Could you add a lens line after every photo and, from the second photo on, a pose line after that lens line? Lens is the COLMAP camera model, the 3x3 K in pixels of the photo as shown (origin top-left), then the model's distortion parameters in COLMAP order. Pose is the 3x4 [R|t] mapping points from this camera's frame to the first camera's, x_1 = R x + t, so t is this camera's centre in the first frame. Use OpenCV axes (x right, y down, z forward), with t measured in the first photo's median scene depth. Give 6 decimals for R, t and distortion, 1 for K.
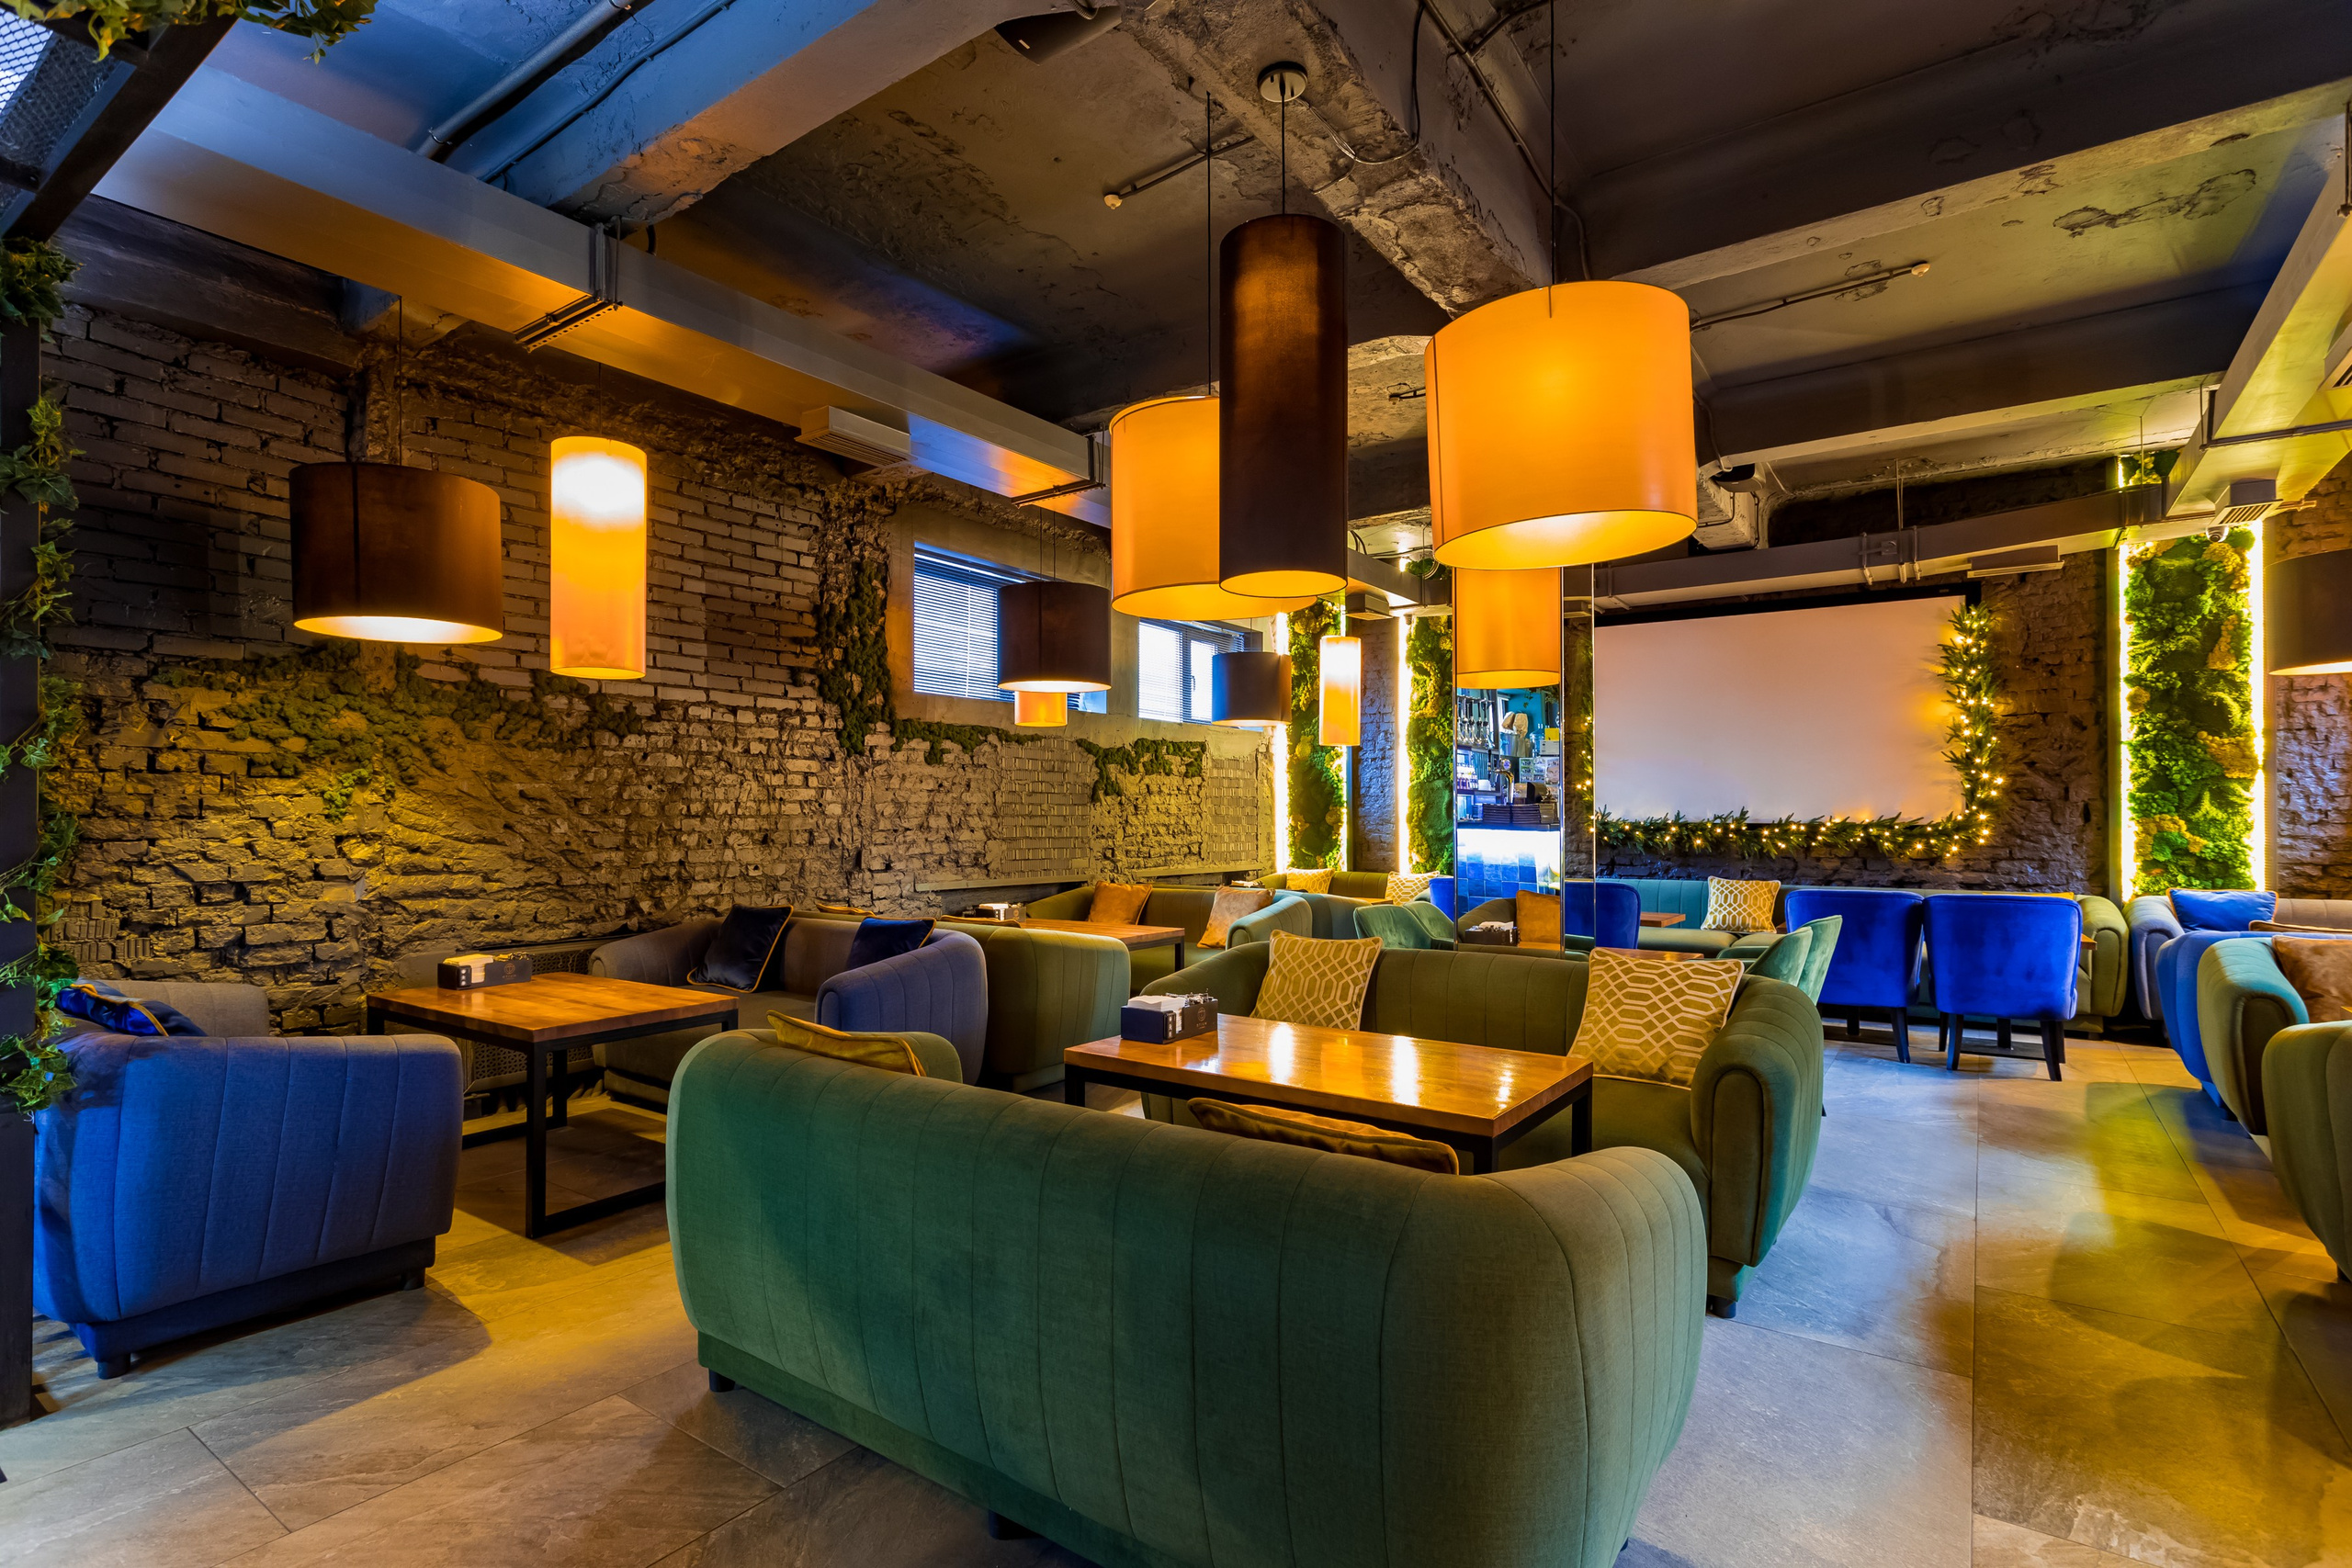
lens RADIAL K [[1110.4, 0, 1158.4], [0, 1110.4, 806.0], [0, 0, 1]] dist [0.011619, 0.000919]
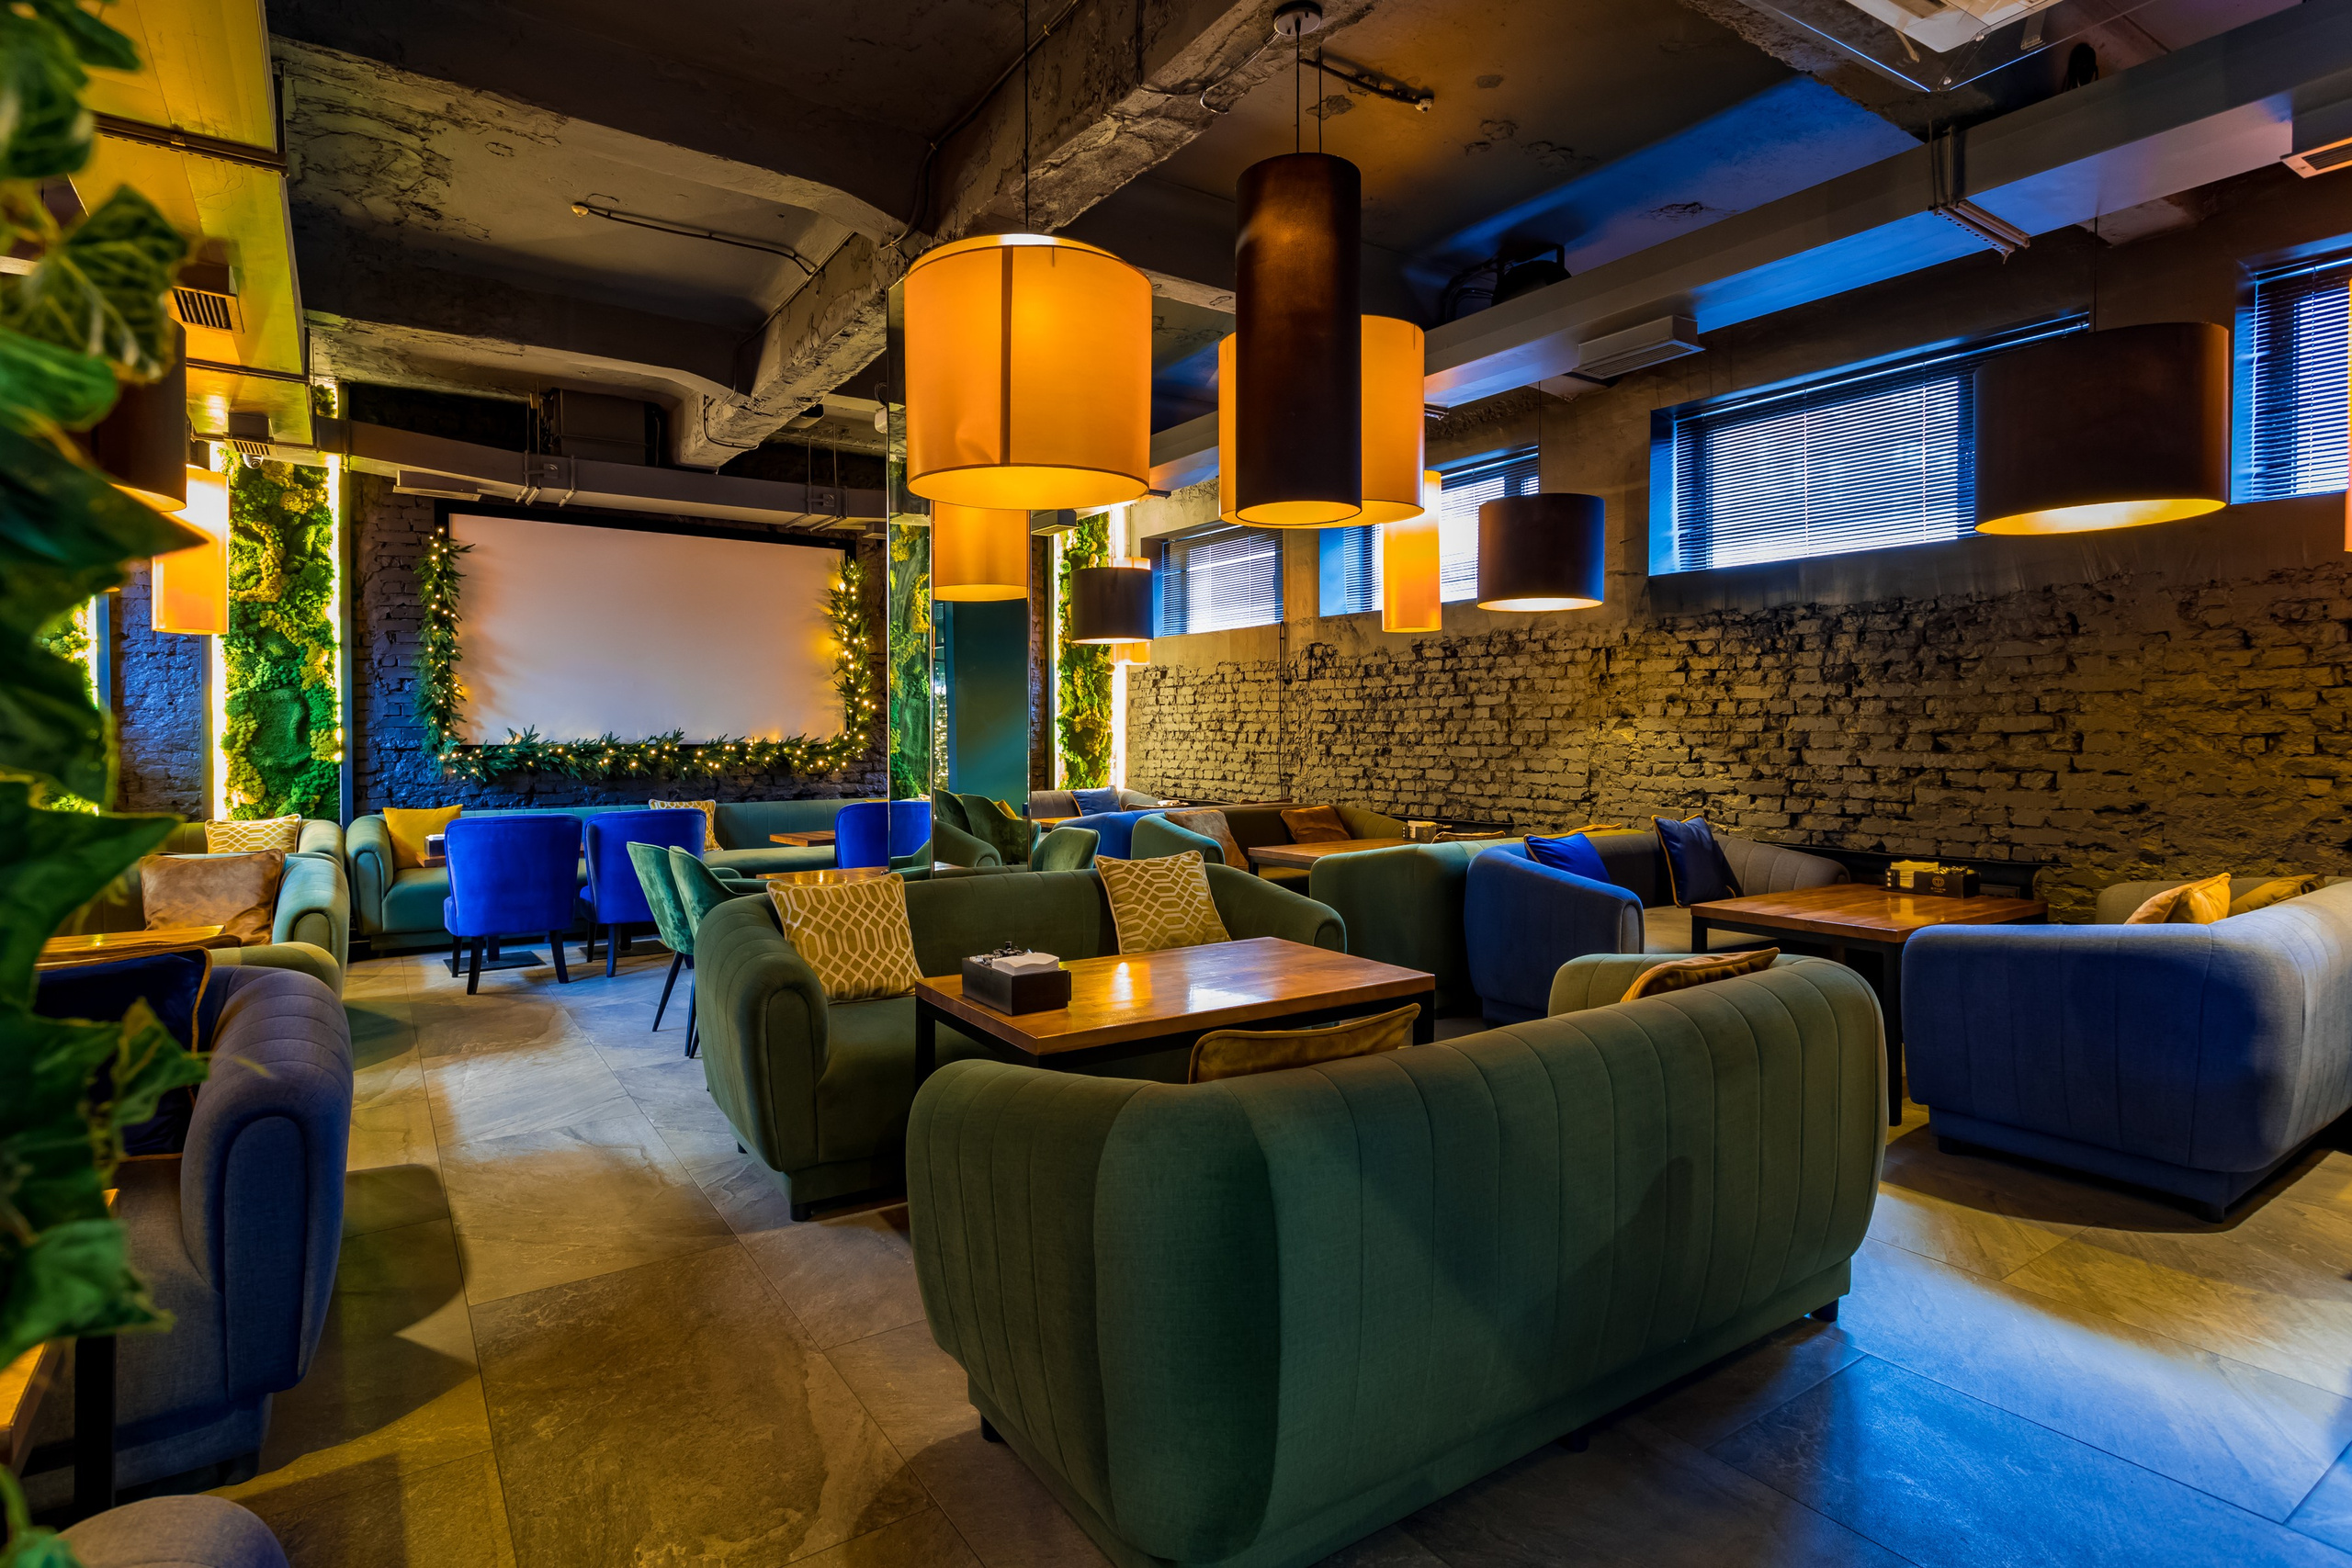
lens RADIAL K [[1208.4, 0, 1105.0], [0, 1208.4, 736.6], [0, 0, 1]] dist [0.005393, 0.000947]
pose [[0.369842, -0.003346, 0.929088, -0.381828], [-0.005068, 0.999971, 0.005619, 0.000583], [-0.929081, -0.006787, 0.369815, 0.278432]]
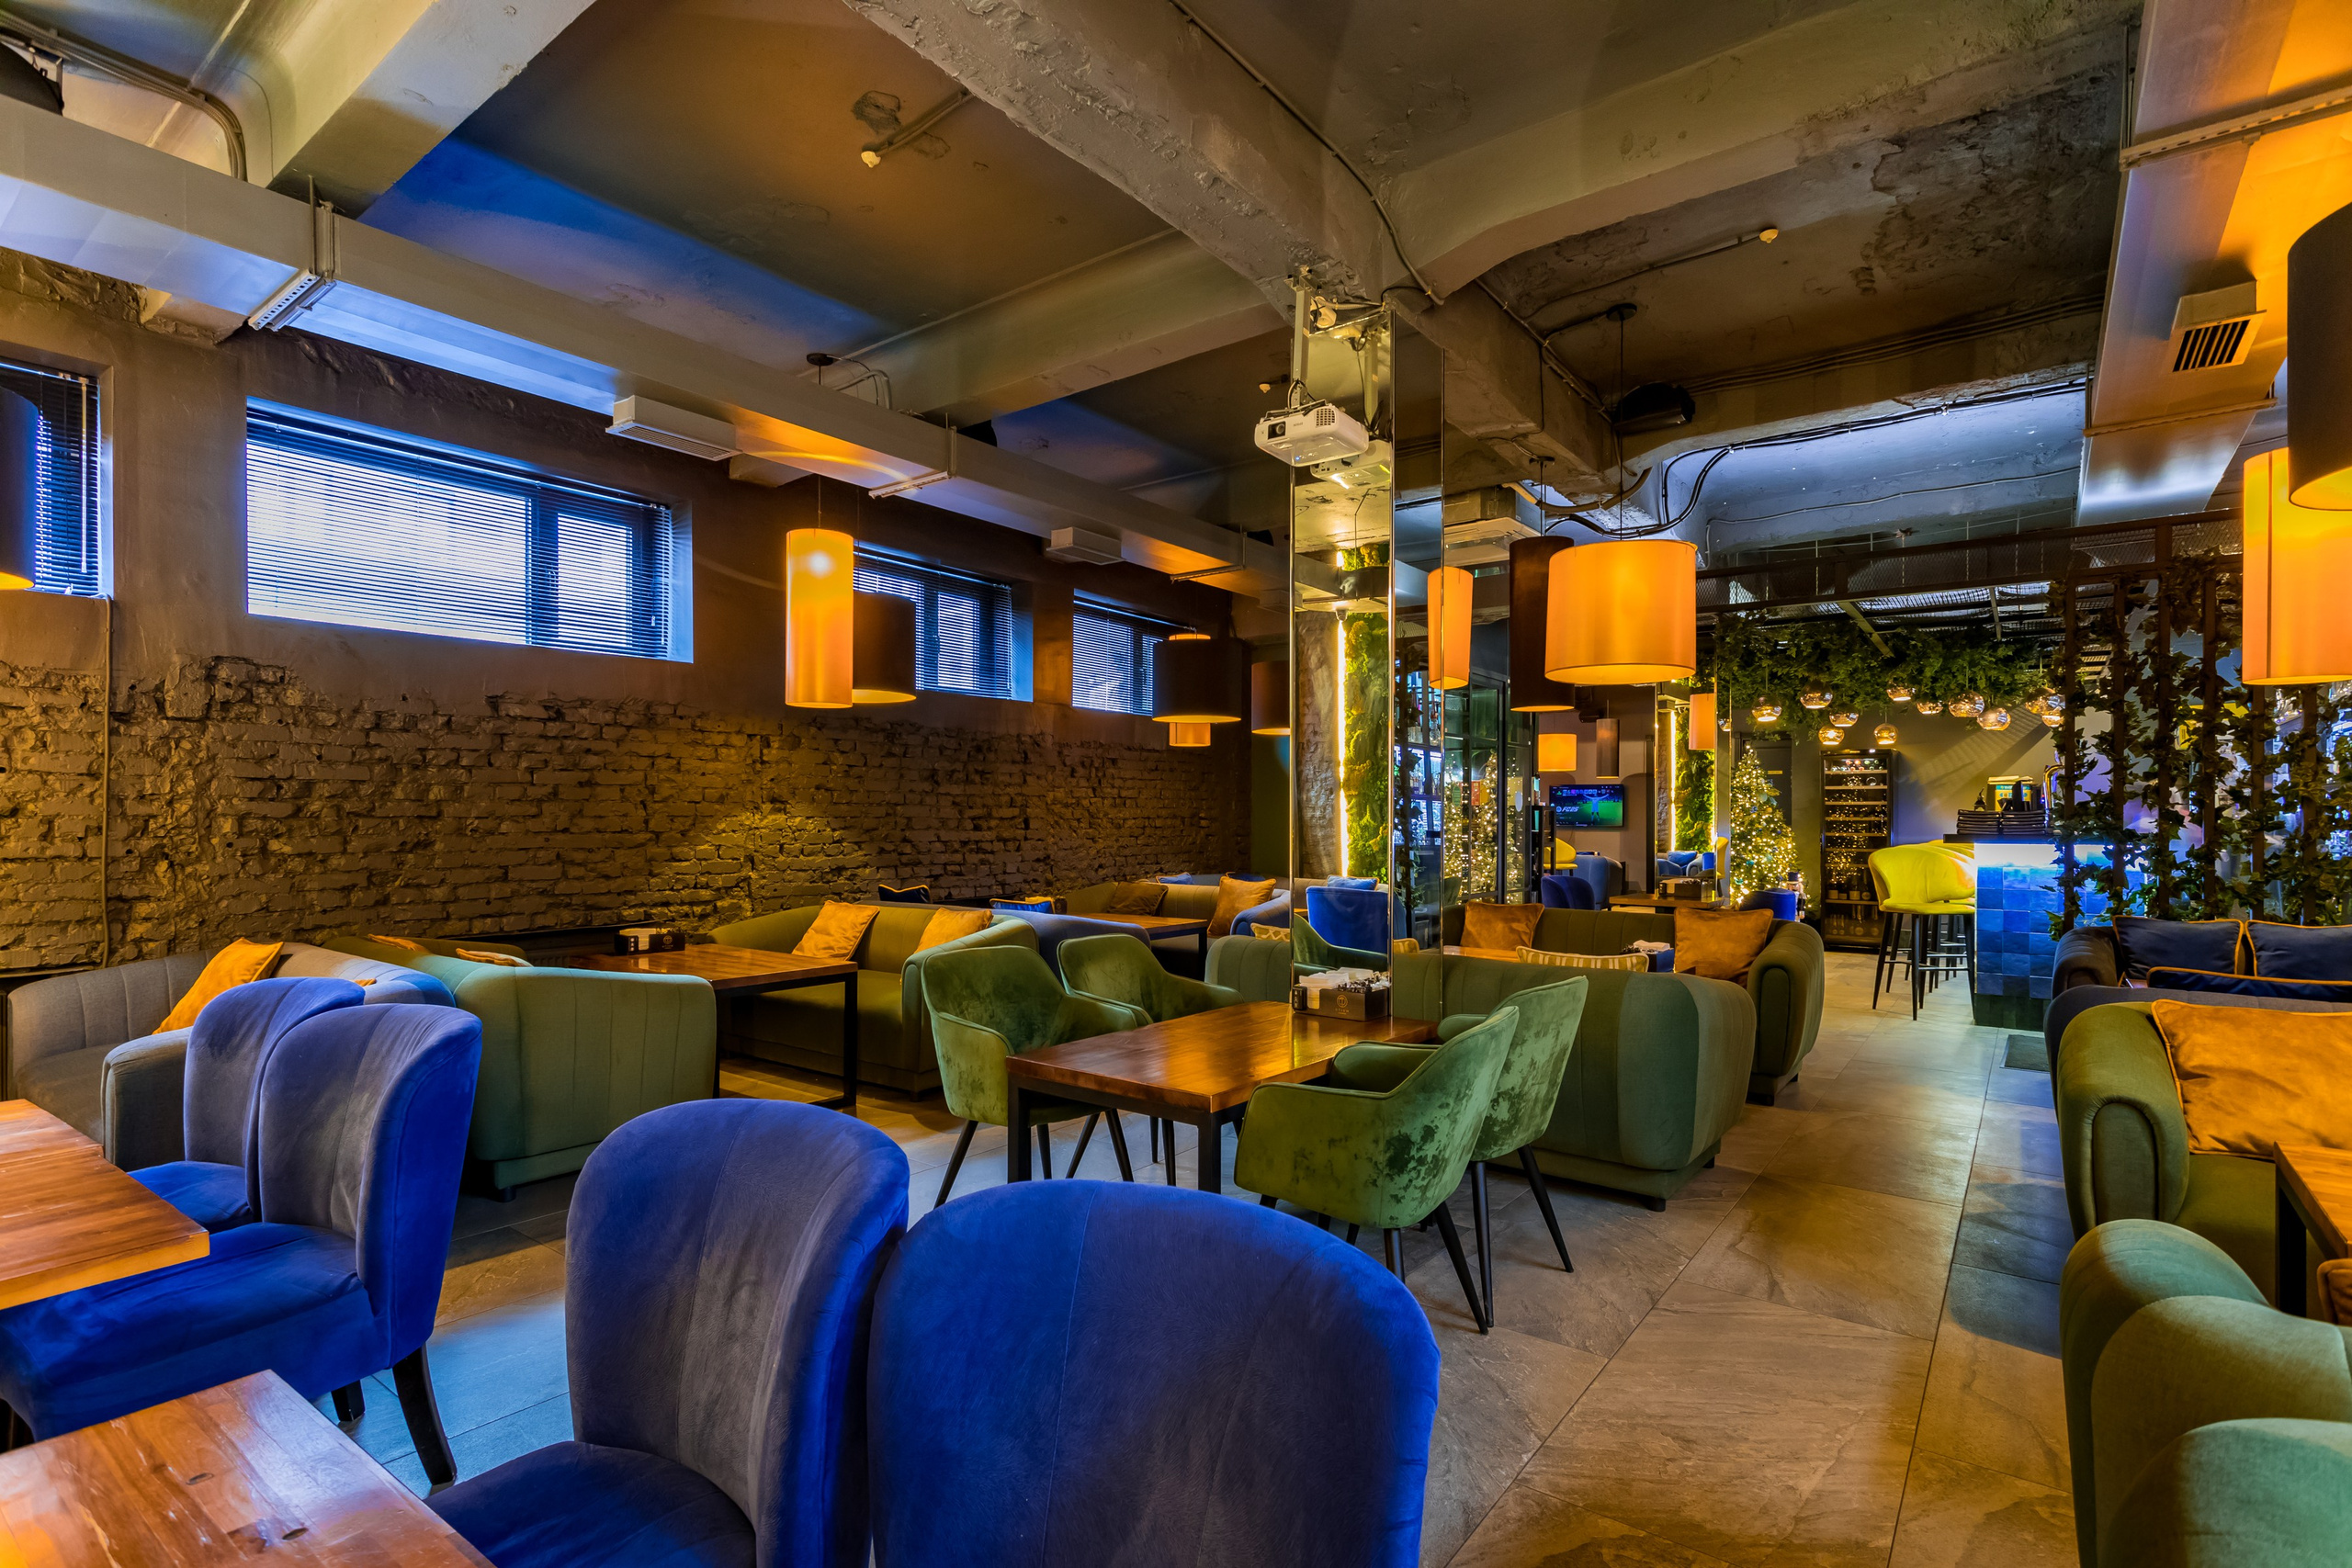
lens RADIAL K [[1129.2, 0, 1204.5], [0, 1129.2, 817.5], [0, 0, 1]] dist [0.000382, 0.003635]
pose [[-0.999998, -0.001591, -0.001336, 0.280508], [-0.001583, 0.999983, -0.005672, 0.005510], [0.001345, -0.005670, -0.999983, 1.170256]]
